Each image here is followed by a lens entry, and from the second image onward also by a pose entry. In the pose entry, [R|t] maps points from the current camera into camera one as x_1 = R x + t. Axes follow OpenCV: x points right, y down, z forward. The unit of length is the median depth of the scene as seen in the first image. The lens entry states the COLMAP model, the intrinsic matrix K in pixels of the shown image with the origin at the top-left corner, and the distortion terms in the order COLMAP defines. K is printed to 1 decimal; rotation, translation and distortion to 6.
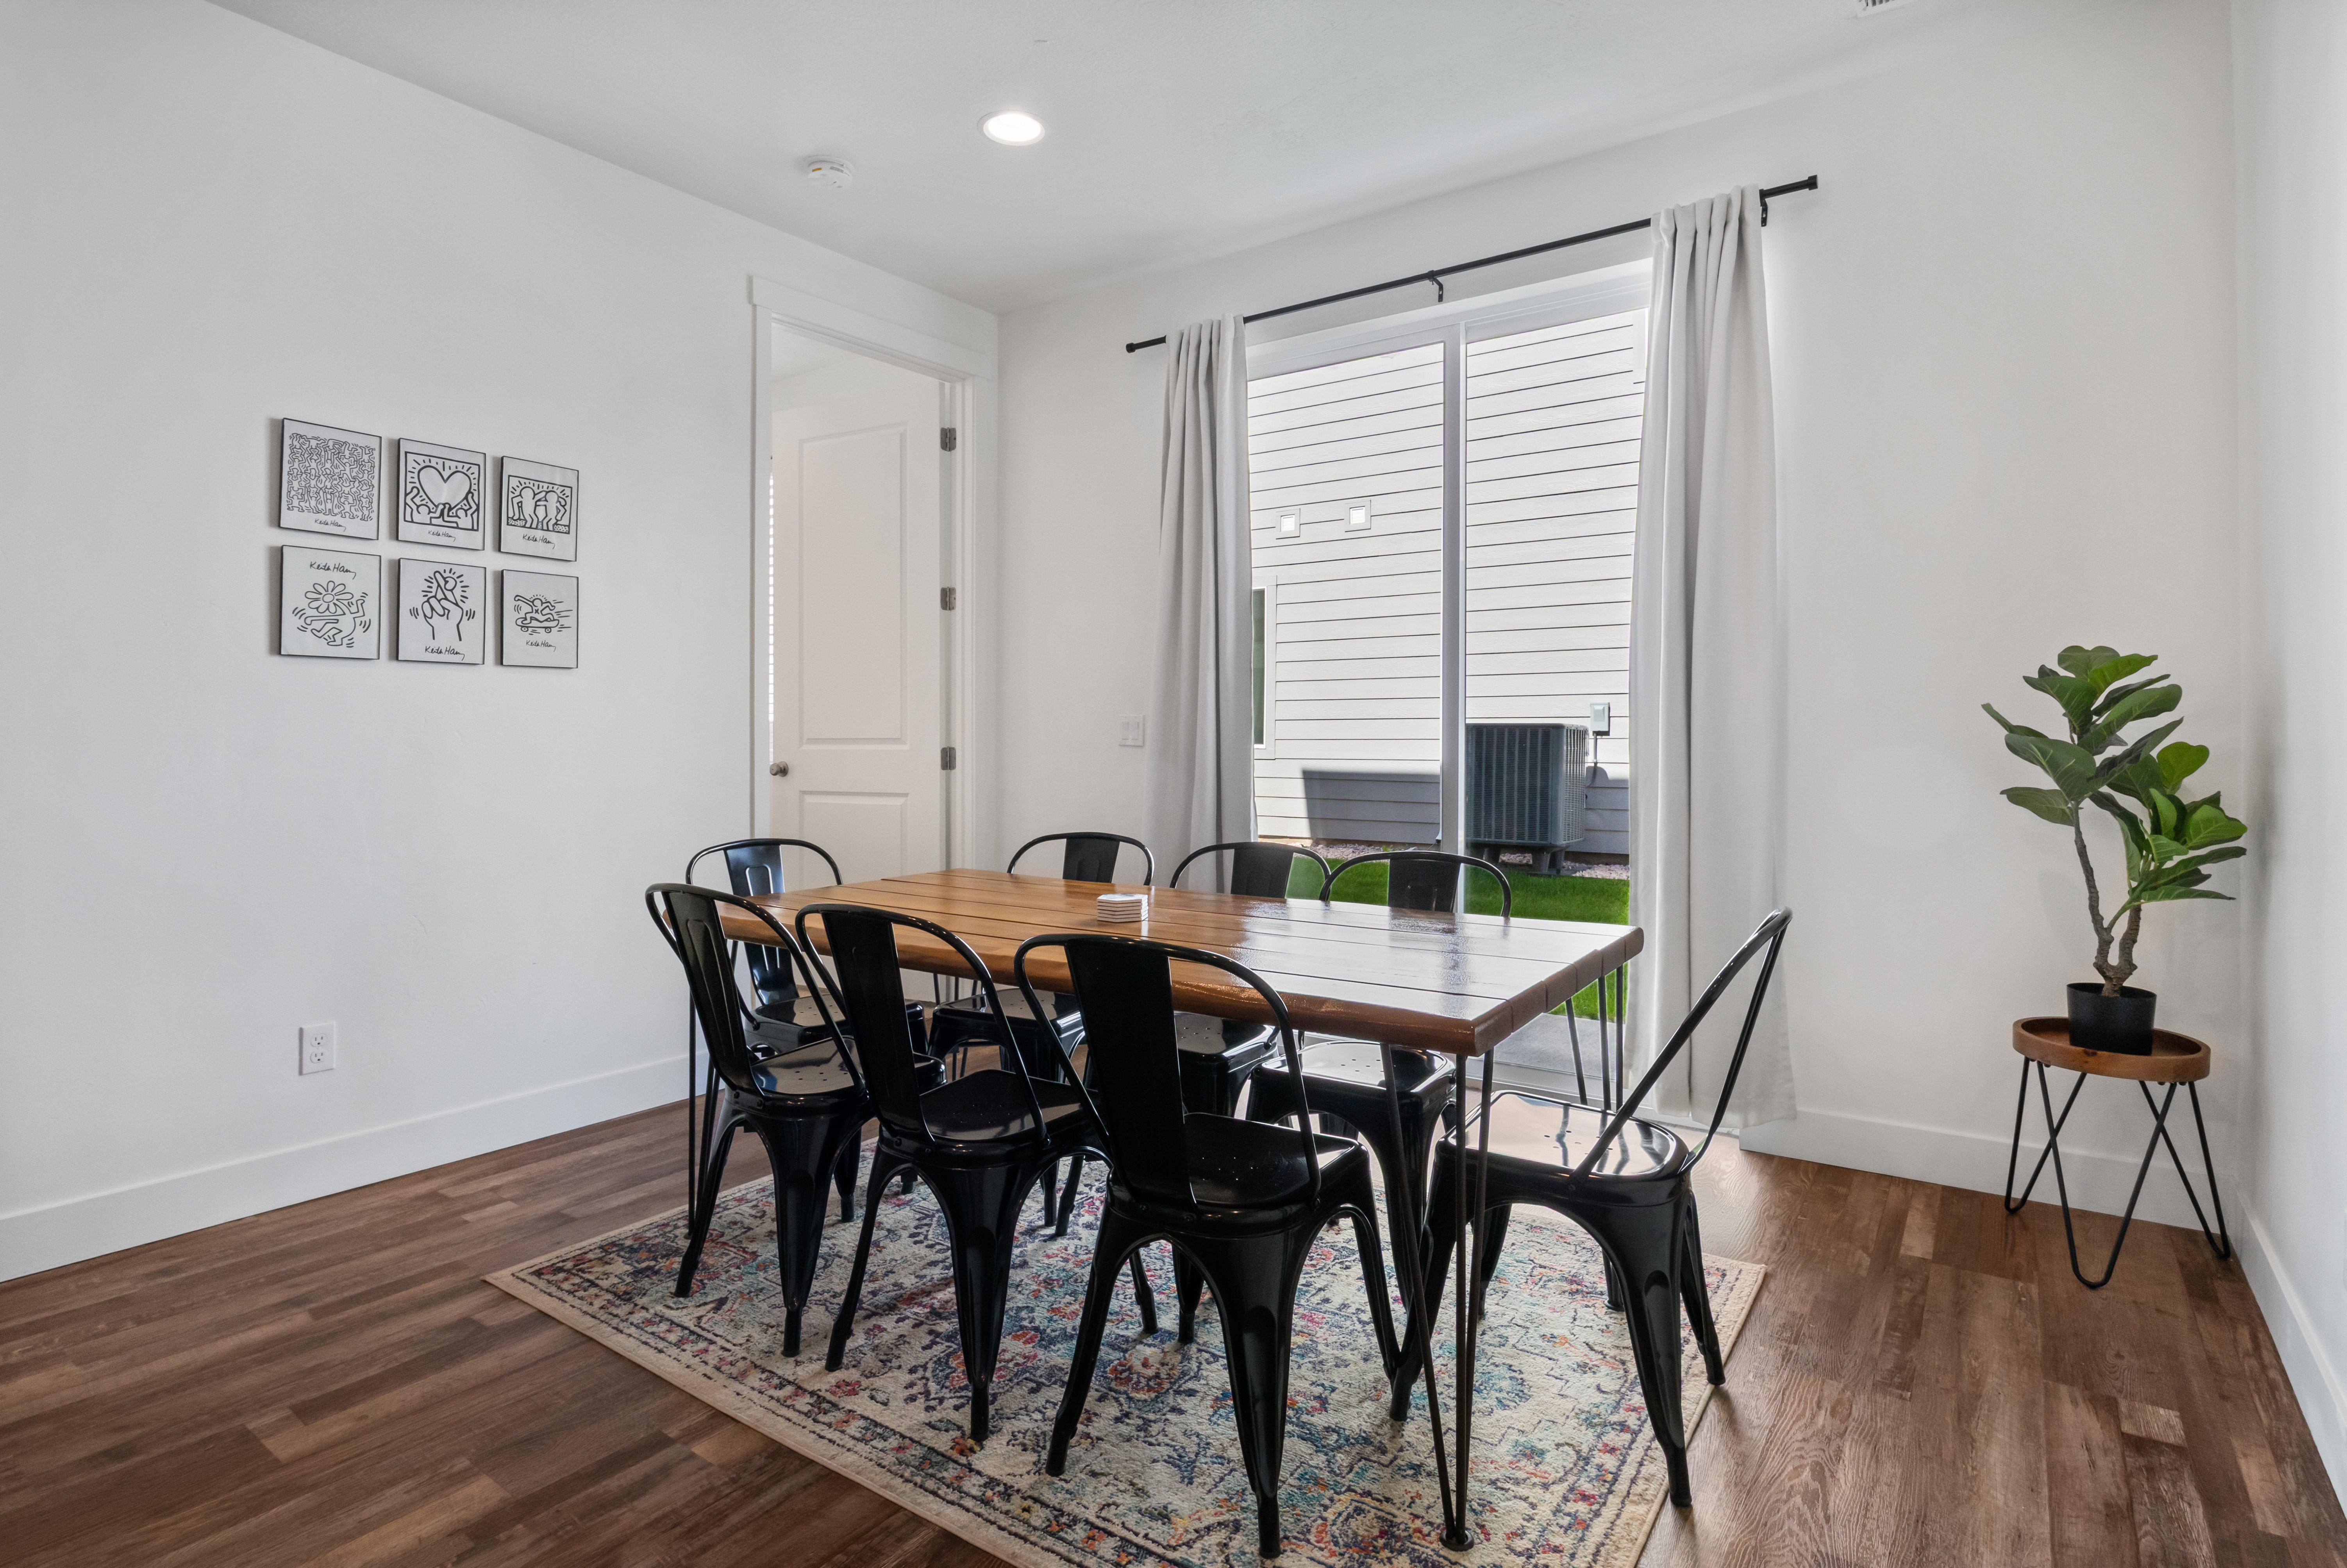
lens RADIAL K [[1185.5, 0, 1169.4], [0, 1185.5, 742.2], [0, 0, 1]] dist [-0.011253, -0.000885]
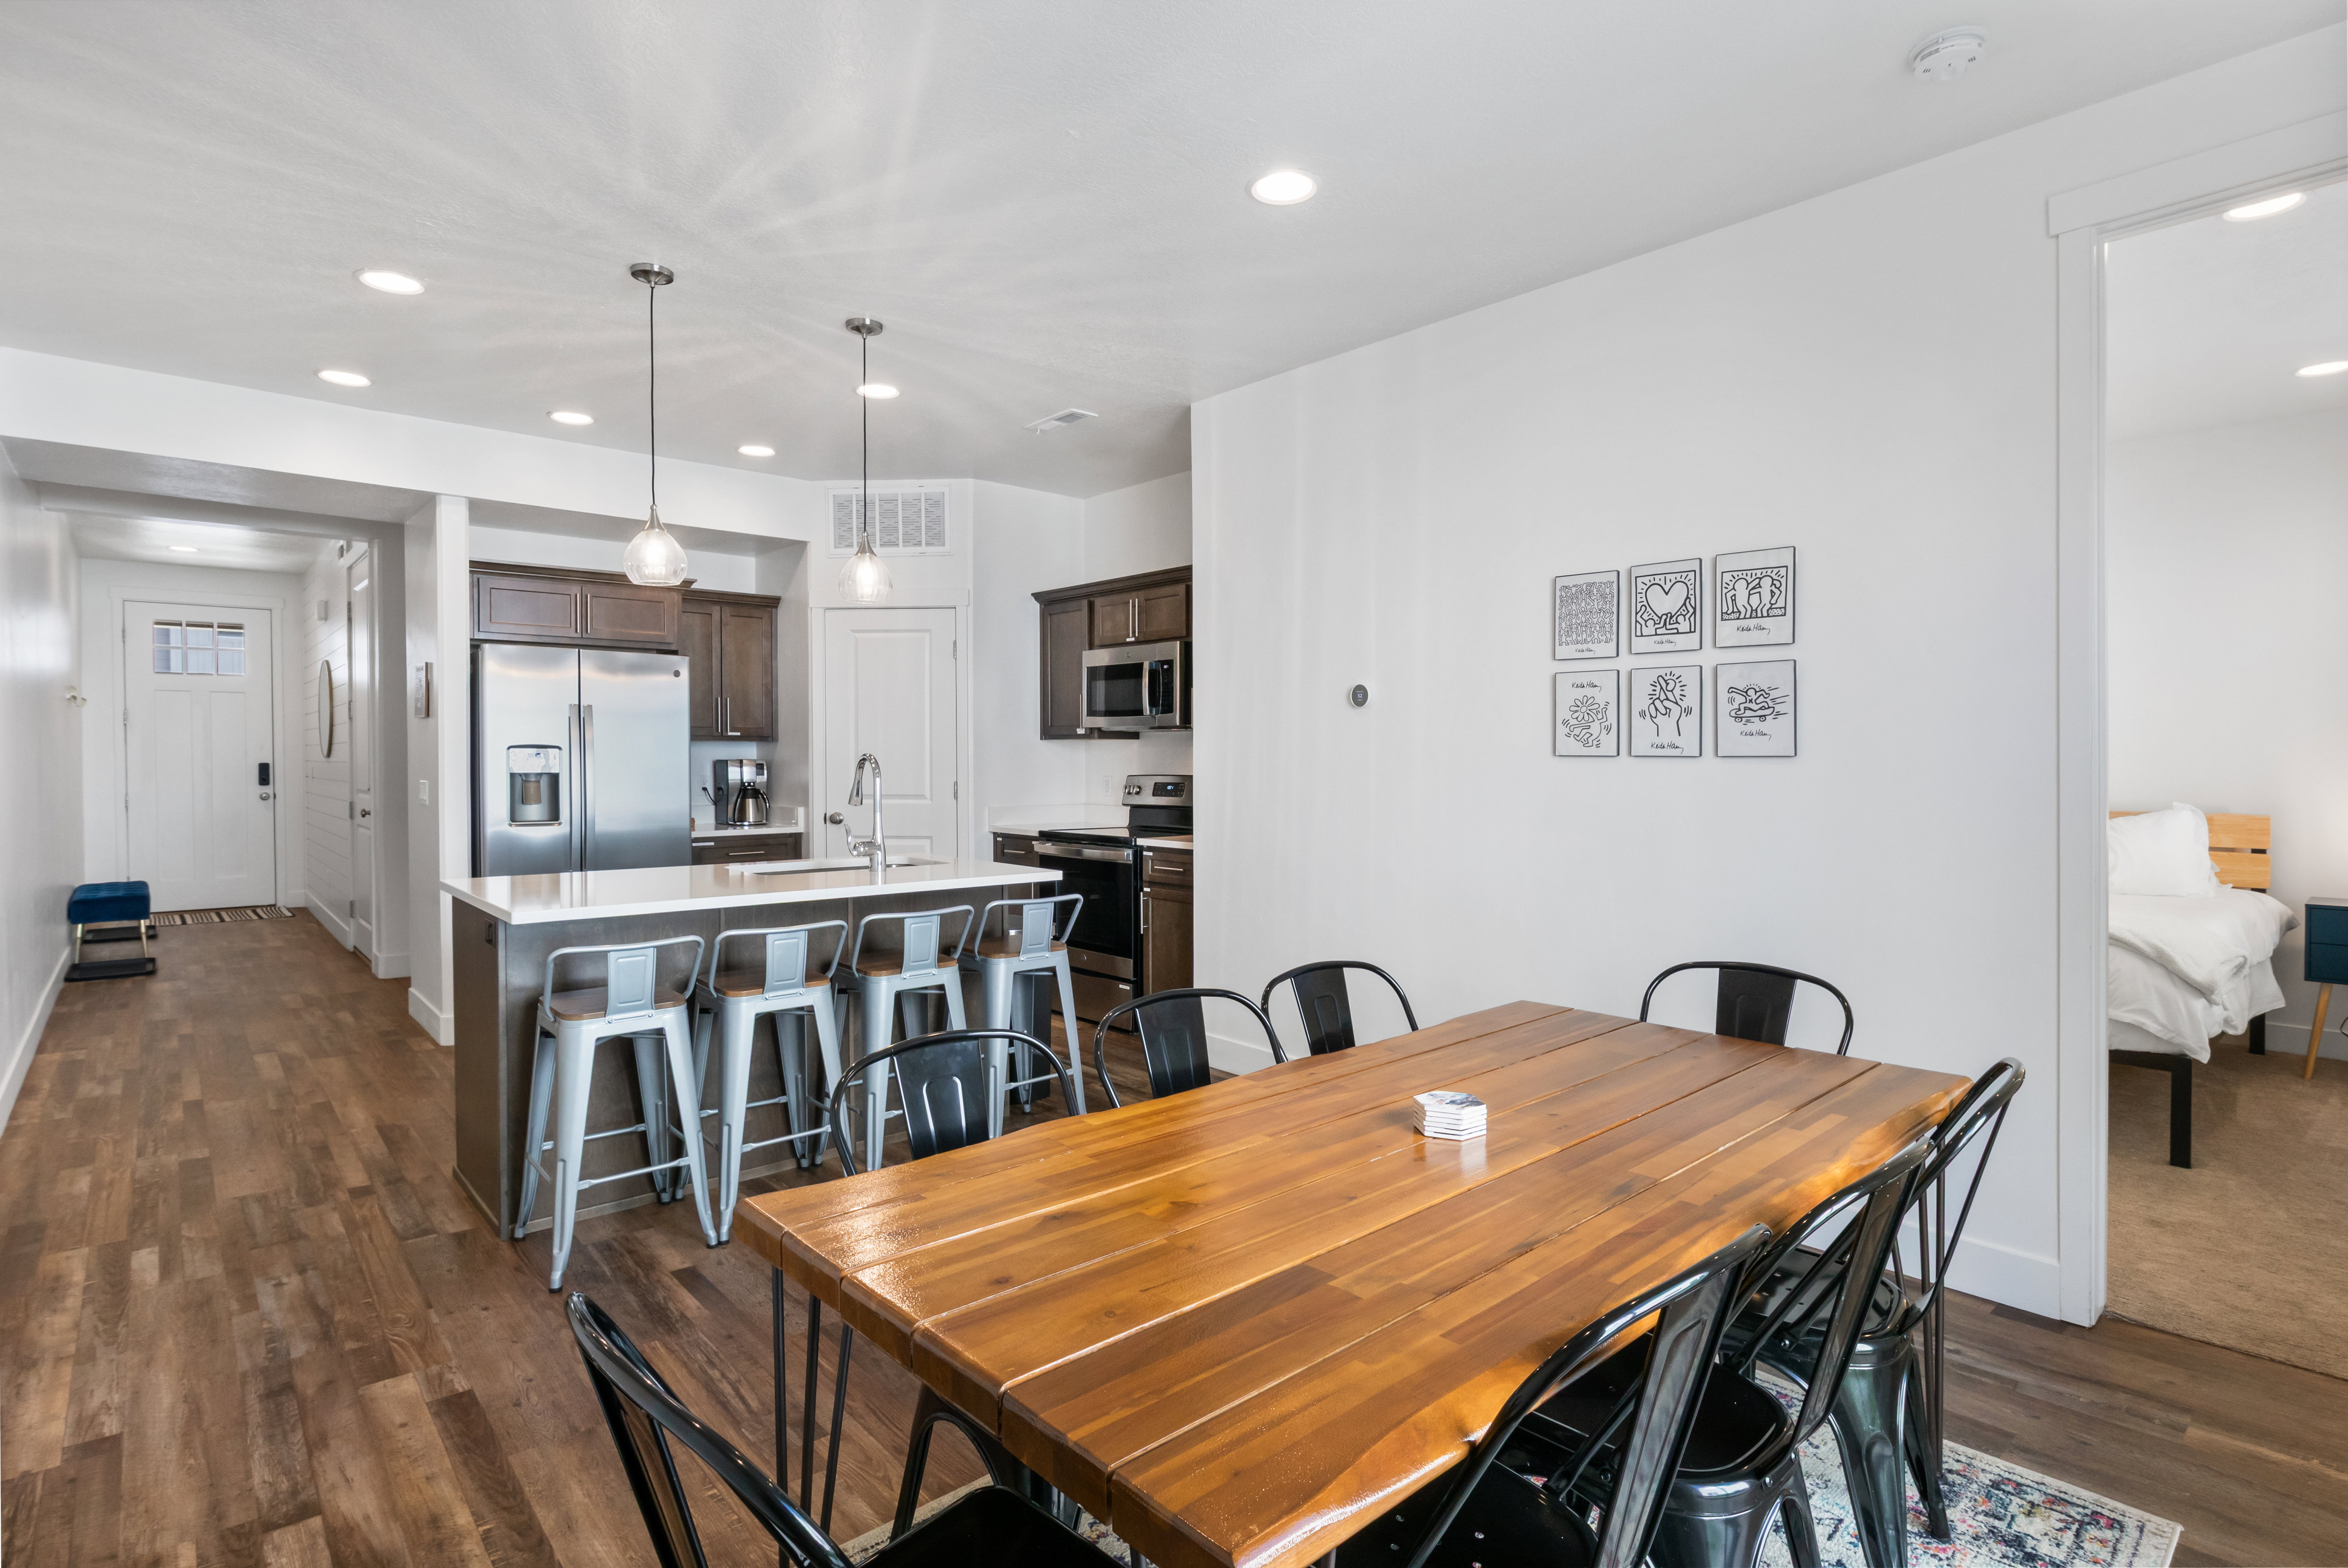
lens RADIAL K [[1179.2, 0, 1175.3], [0, 1179.2, 770.4], [0, 0, 1]] dist [-0.007448, -0.001188]
pose [[-0.226009, 0.009700, -0.974077, 0.691059], [-0.009490, 0.999881, 0.012159, -0.076430], [0.974079, 0.011992, -0.225890, 0.964196]]
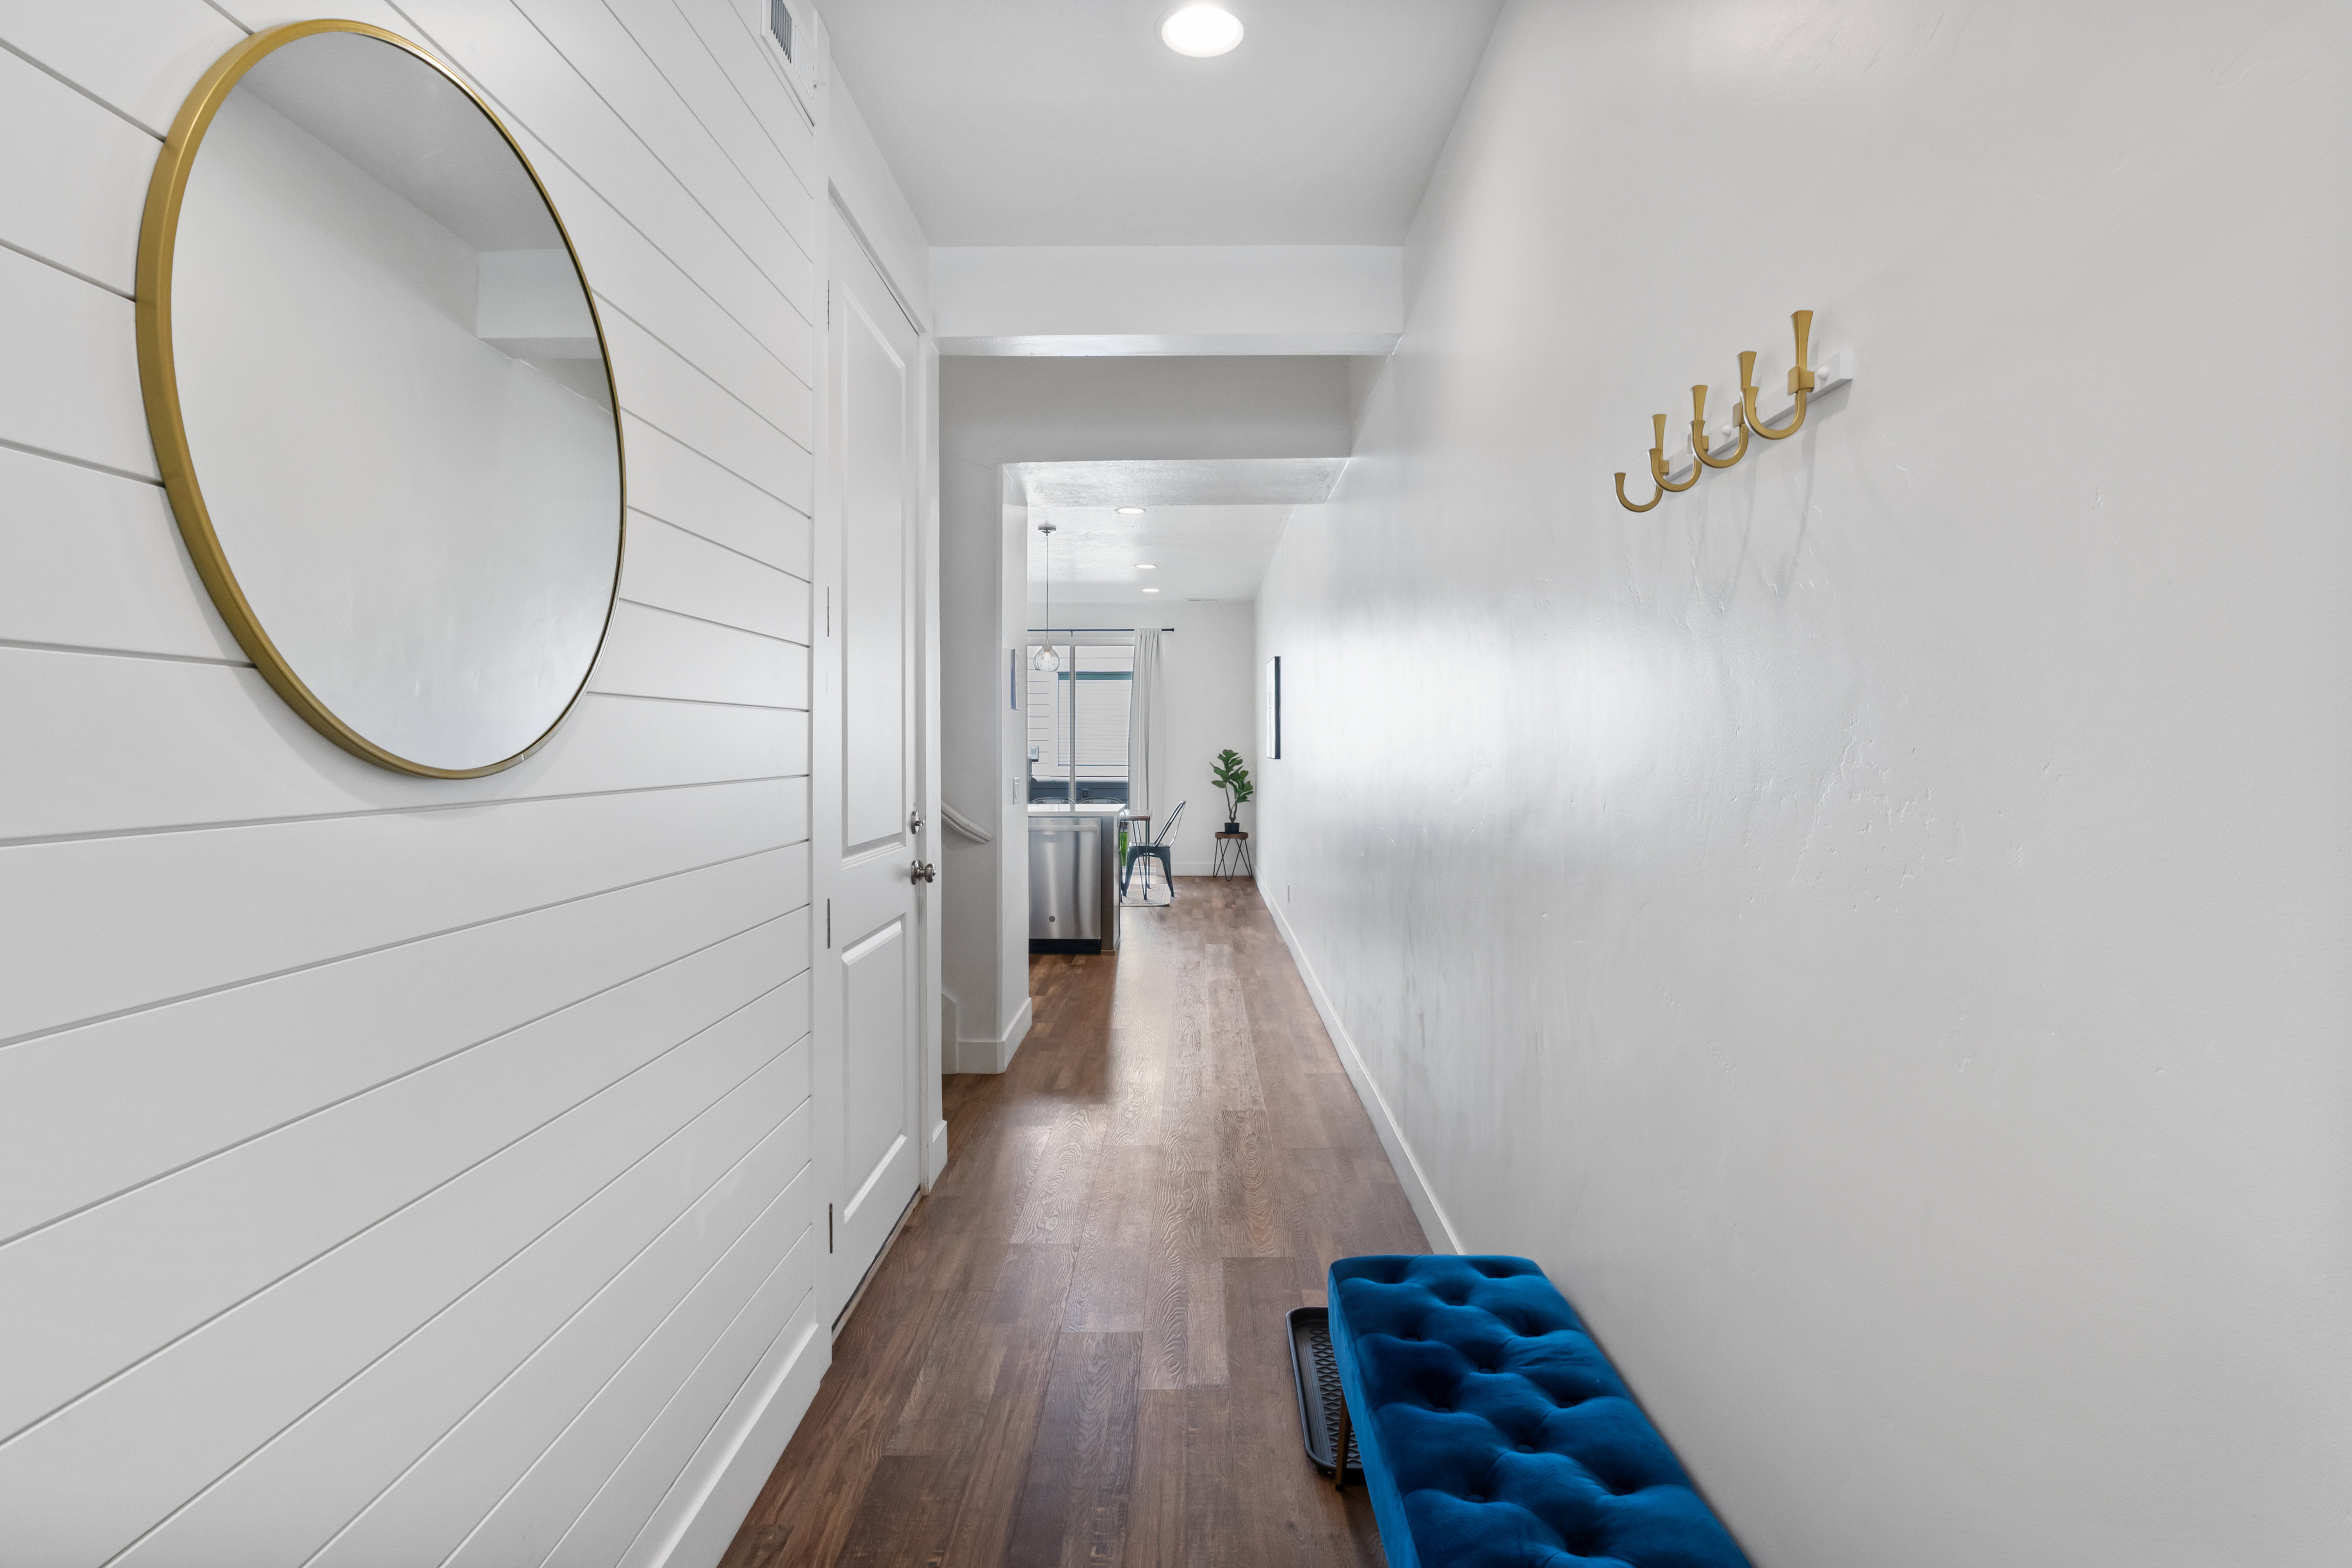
lens RADIAL K [[1181.2, 0, 1177.3], [0, 1181.2, 770.4], [0, 0, 1]] dist [-0.007448, -0.001188]
pose [[0.819492, -0.007837, 0.573037, -2.019571], [0.000931, 0.999923, 0.012343, -0.055121], [-0.573090, -0.009581, 0.819436, -2.660100]]
